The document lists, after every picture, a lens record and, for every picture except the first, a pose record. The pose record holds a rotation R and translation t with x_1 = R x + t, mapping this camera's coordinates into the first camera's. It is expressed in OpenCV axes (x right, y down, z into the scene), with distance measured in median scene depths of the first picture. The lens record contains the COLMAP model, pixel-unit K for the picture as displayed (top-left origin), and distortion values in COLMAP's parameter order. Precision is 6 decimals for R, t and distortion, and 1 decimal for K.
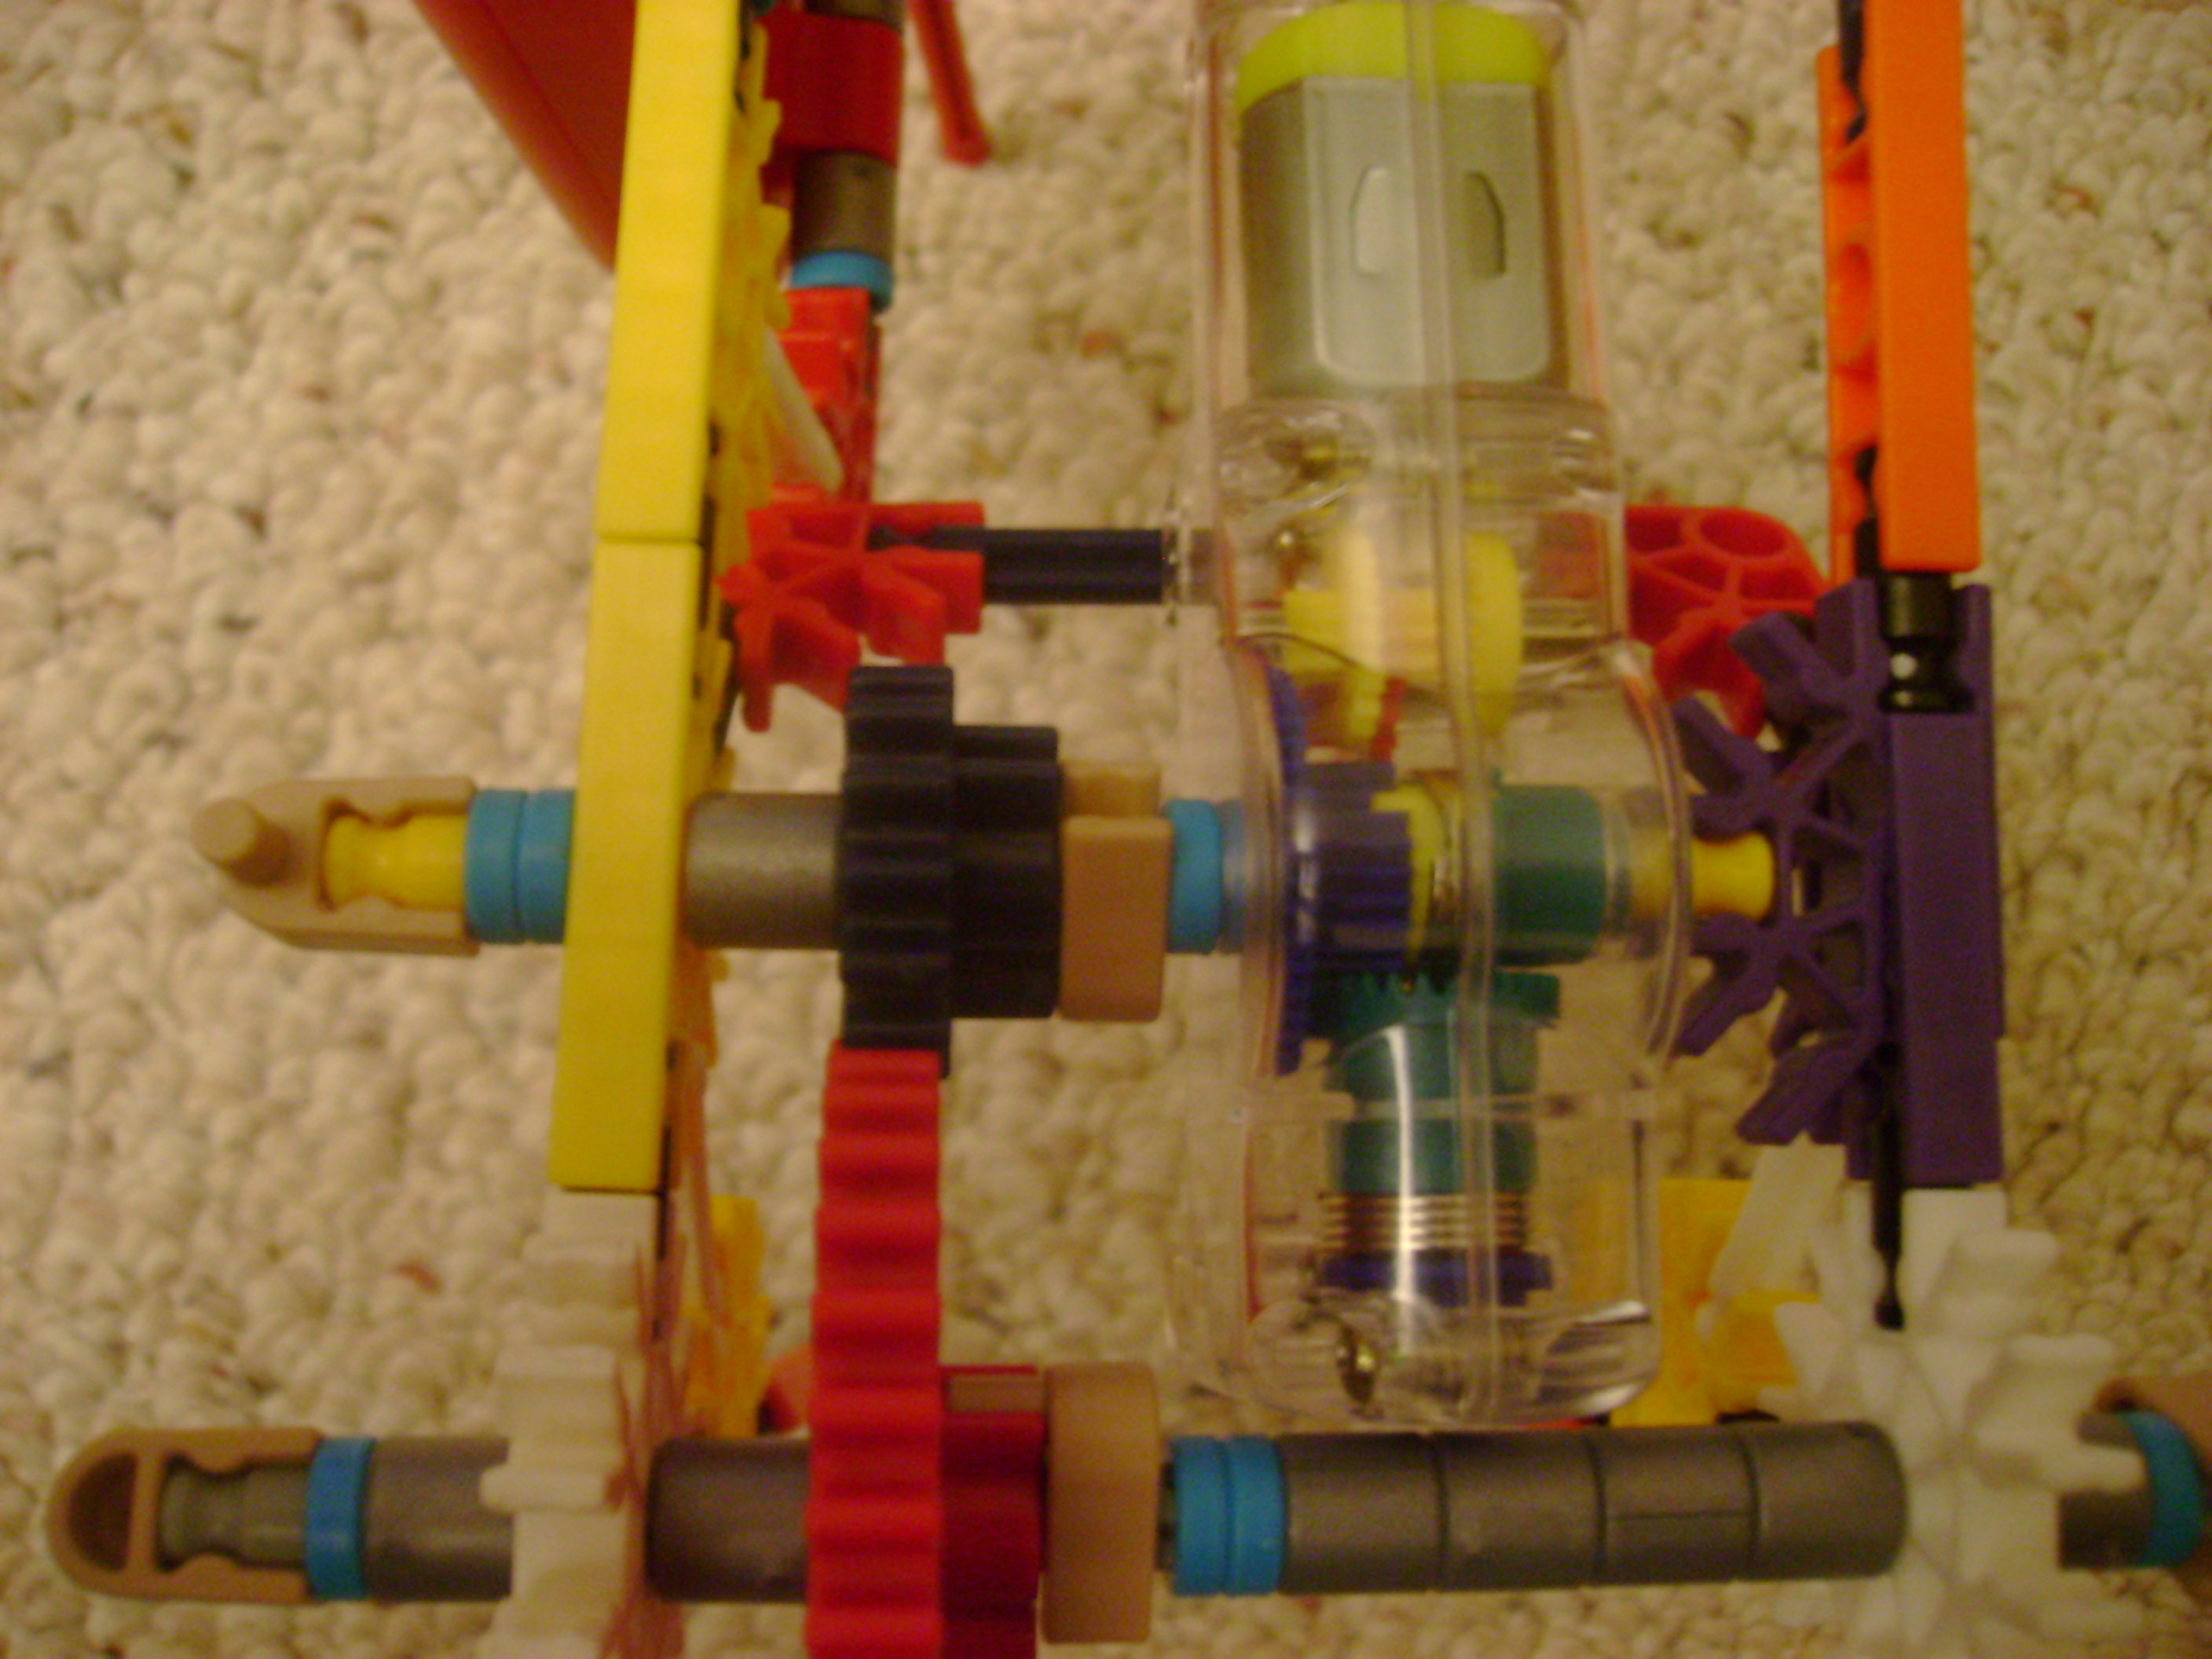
lens RADIAL K [[2211.2, 0, 1096.4], [0, 2211.2, 834.3], [0, 0, 1]] dist [-0.150430, 0.104594]
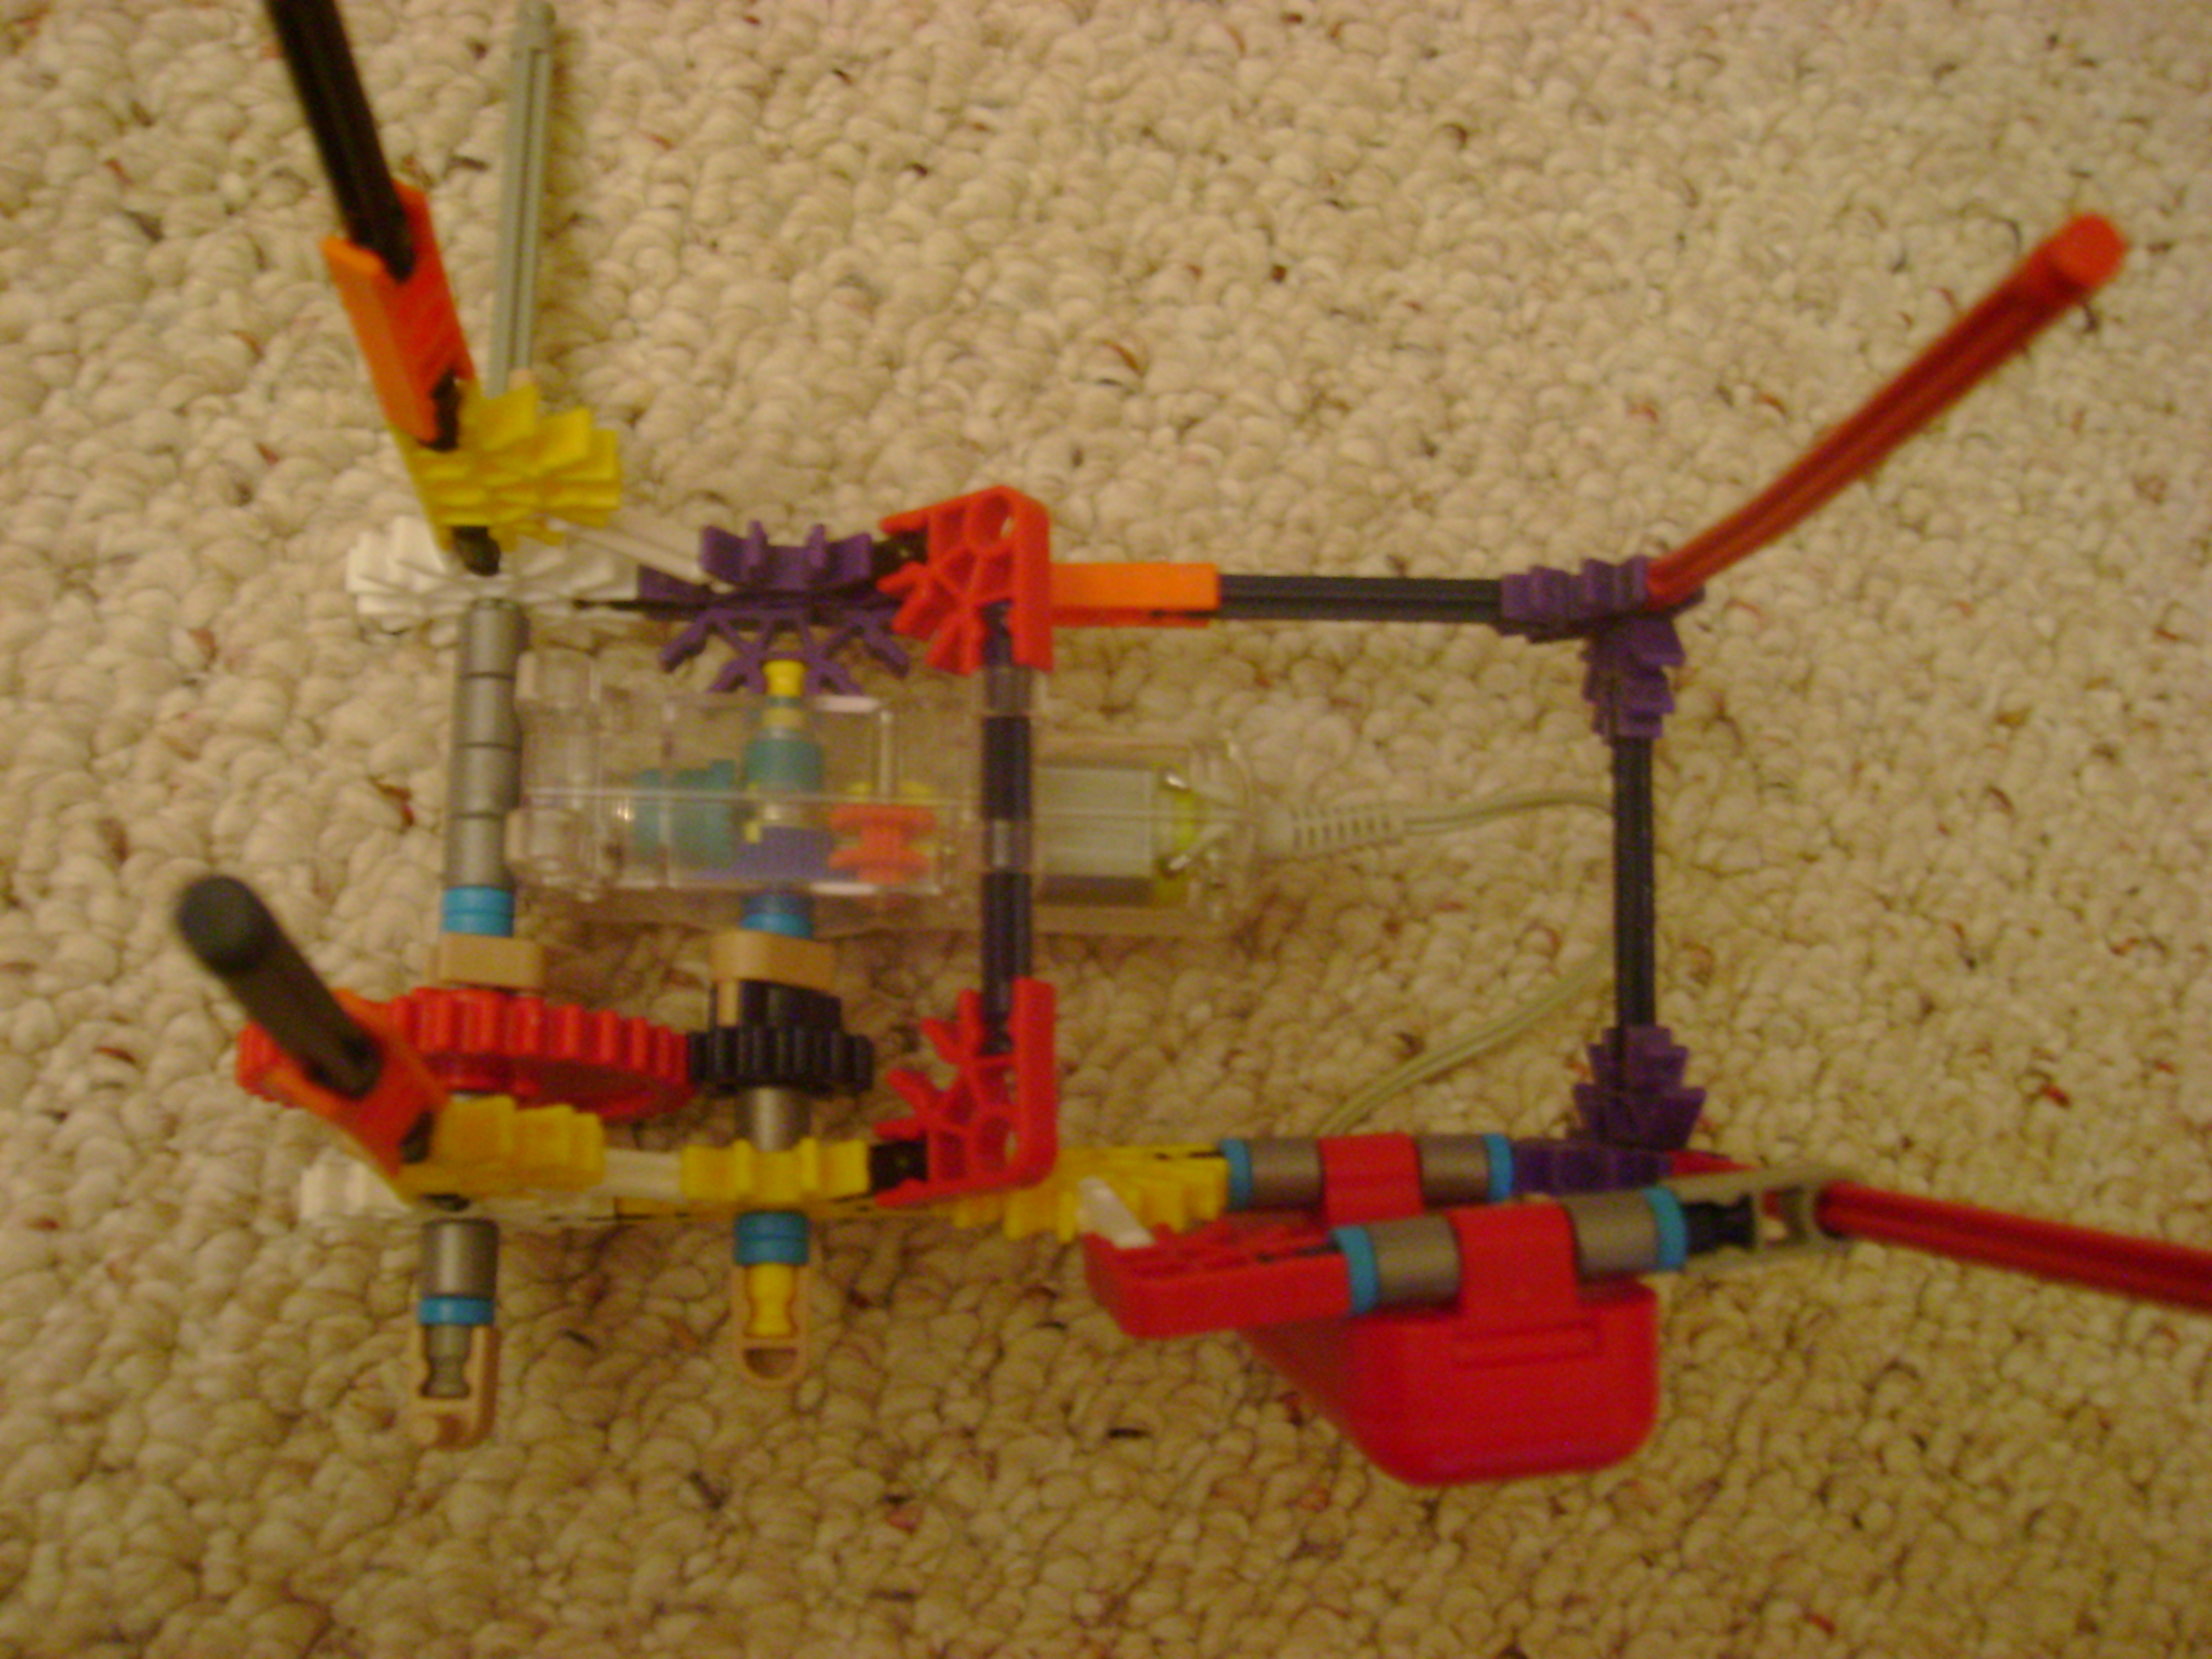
lens RADIAL K [[2365.4, 0, 1088.1], [0, 2365.4, 837.5], [0, 0, 1]] dist [-0.144236, 0.113930]
pose [[0.978729, 0.120354, 0.166148, -0.080337], [-0.116961, 0.992680, -0.030094, -0.416864], [-0.168554, 0.010020, 0.985641, -0.165394]]
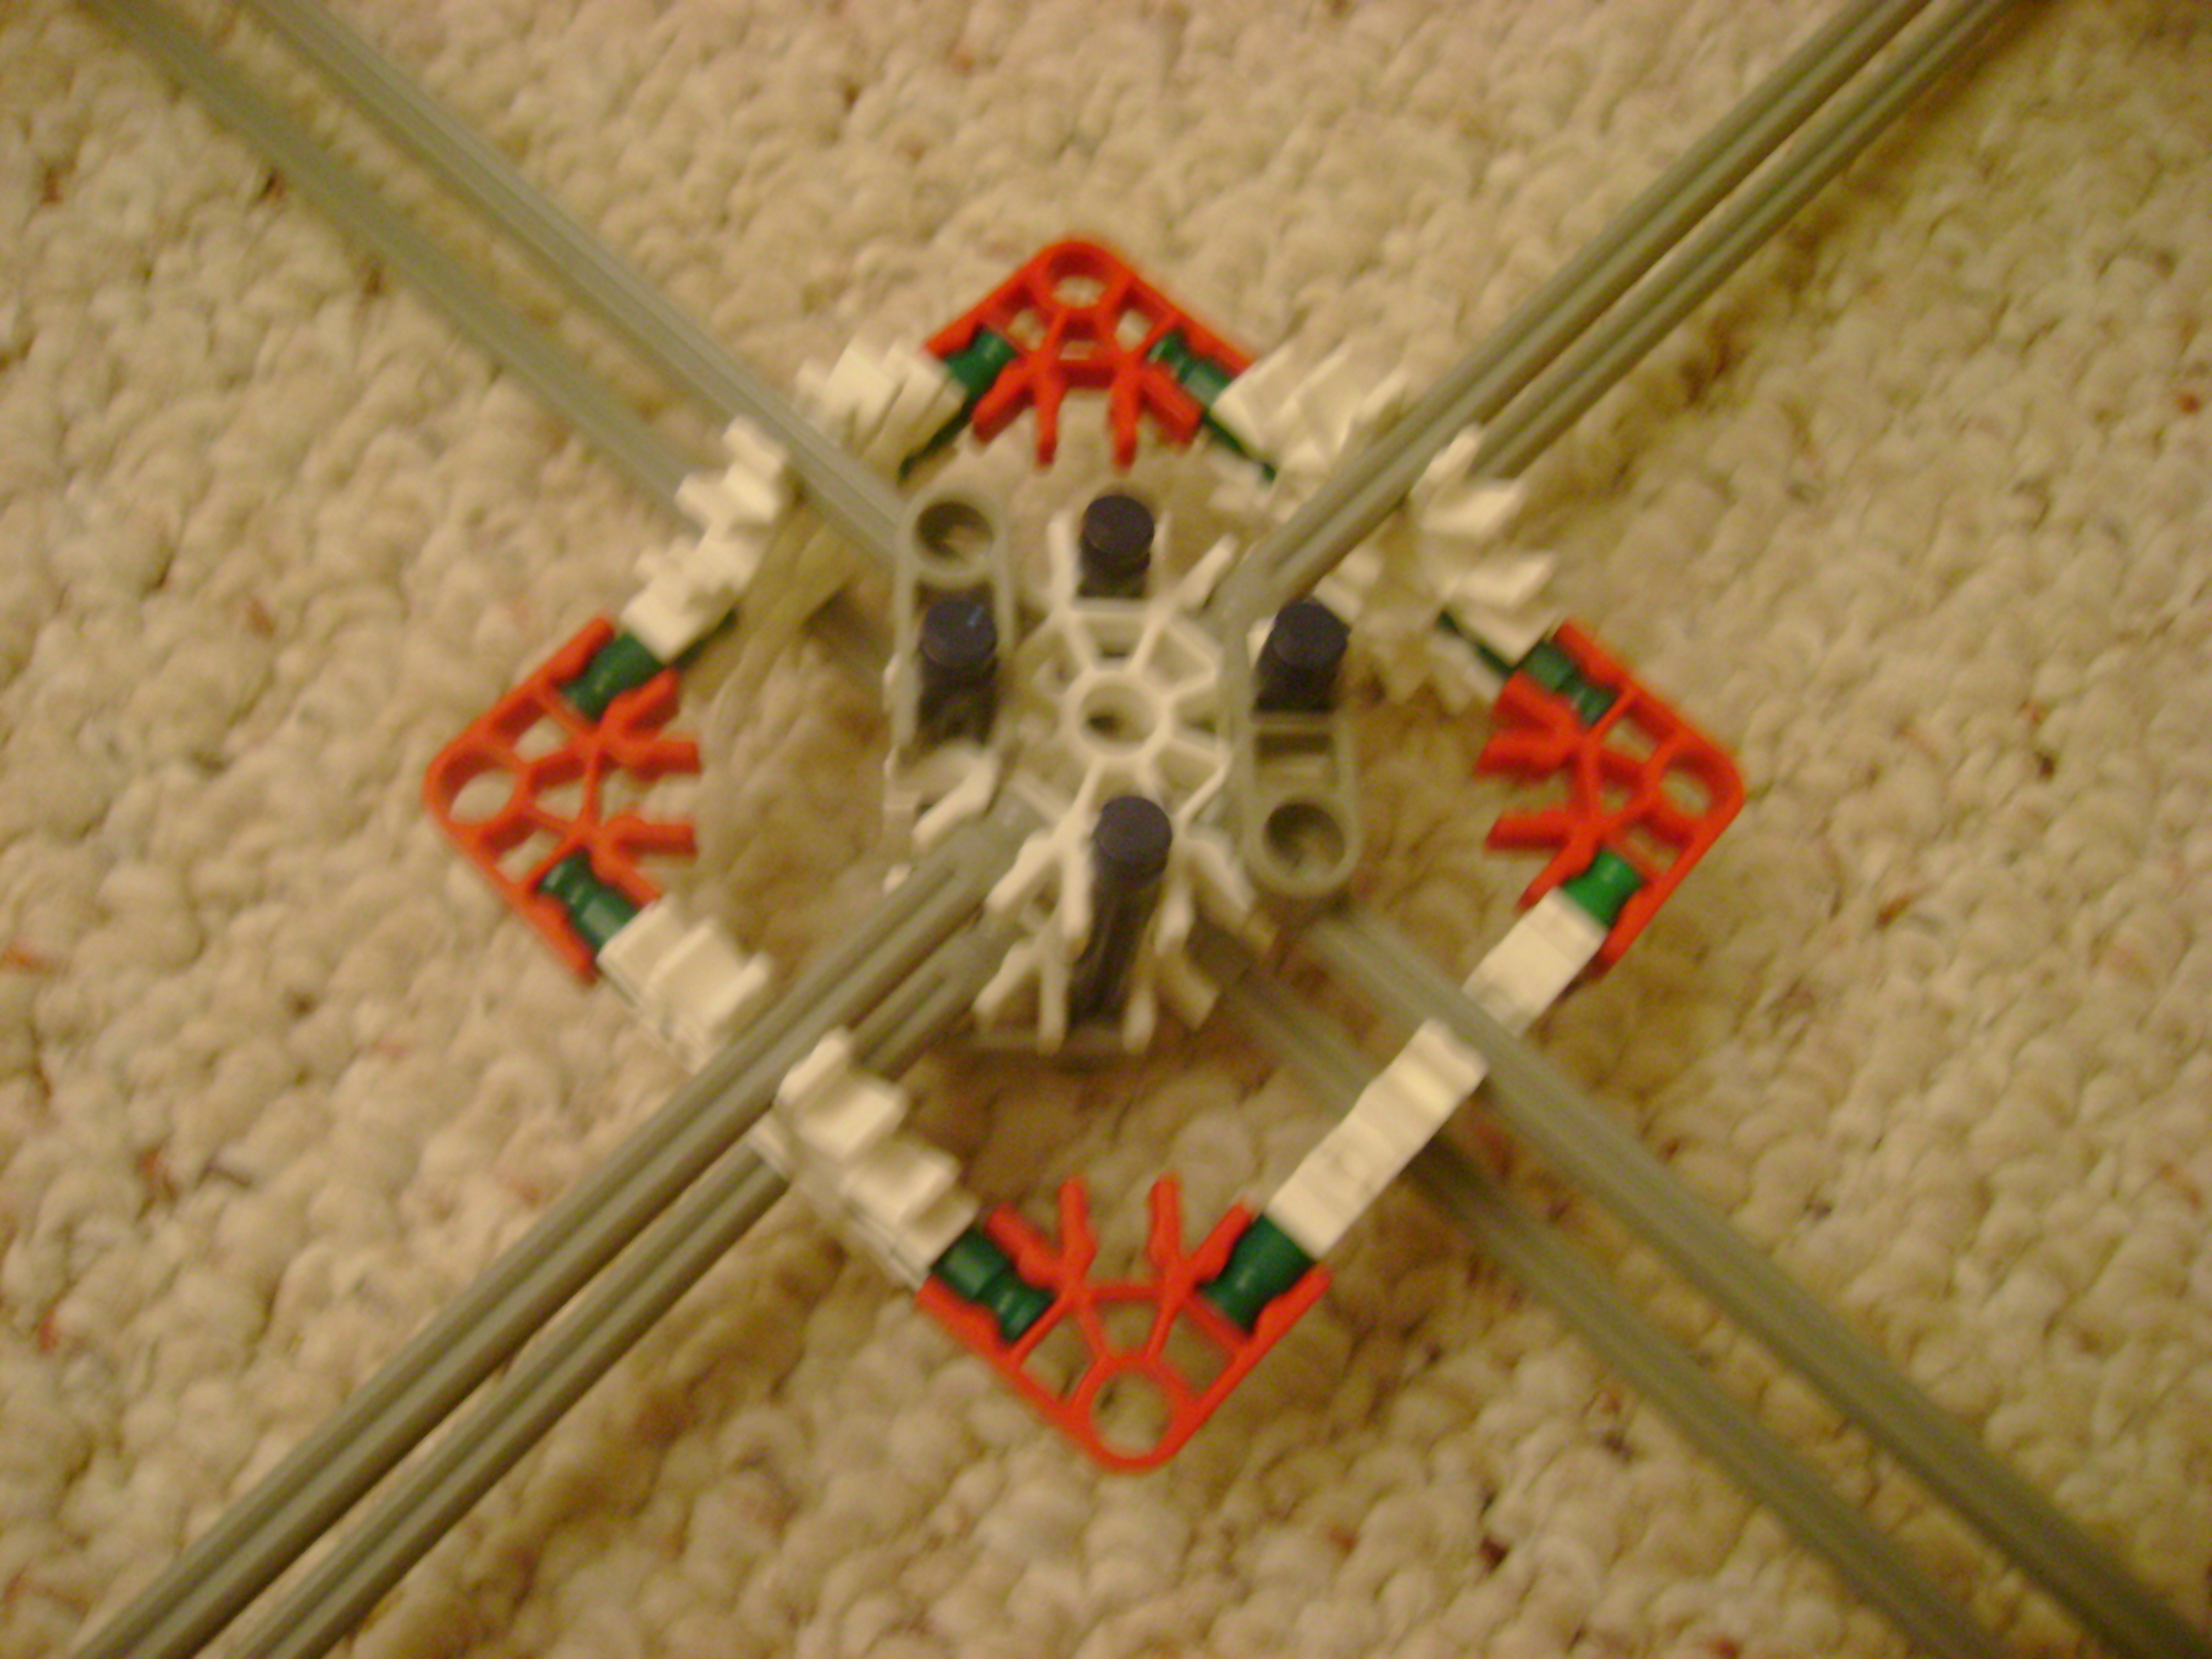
lens RADIAL K [[2304.7, 0, 1092.8], [0, 2304.7, 826.8], [0, 0, 1]] dist [-0.177682, 0.138576]
pose [[0.943789, 0.301895, -0.134617, 0.113804], [-0.327720, 0.907765, -0.261845, -0.775758], [0.043151, 0.291243, 0.955675, 0.327342]]
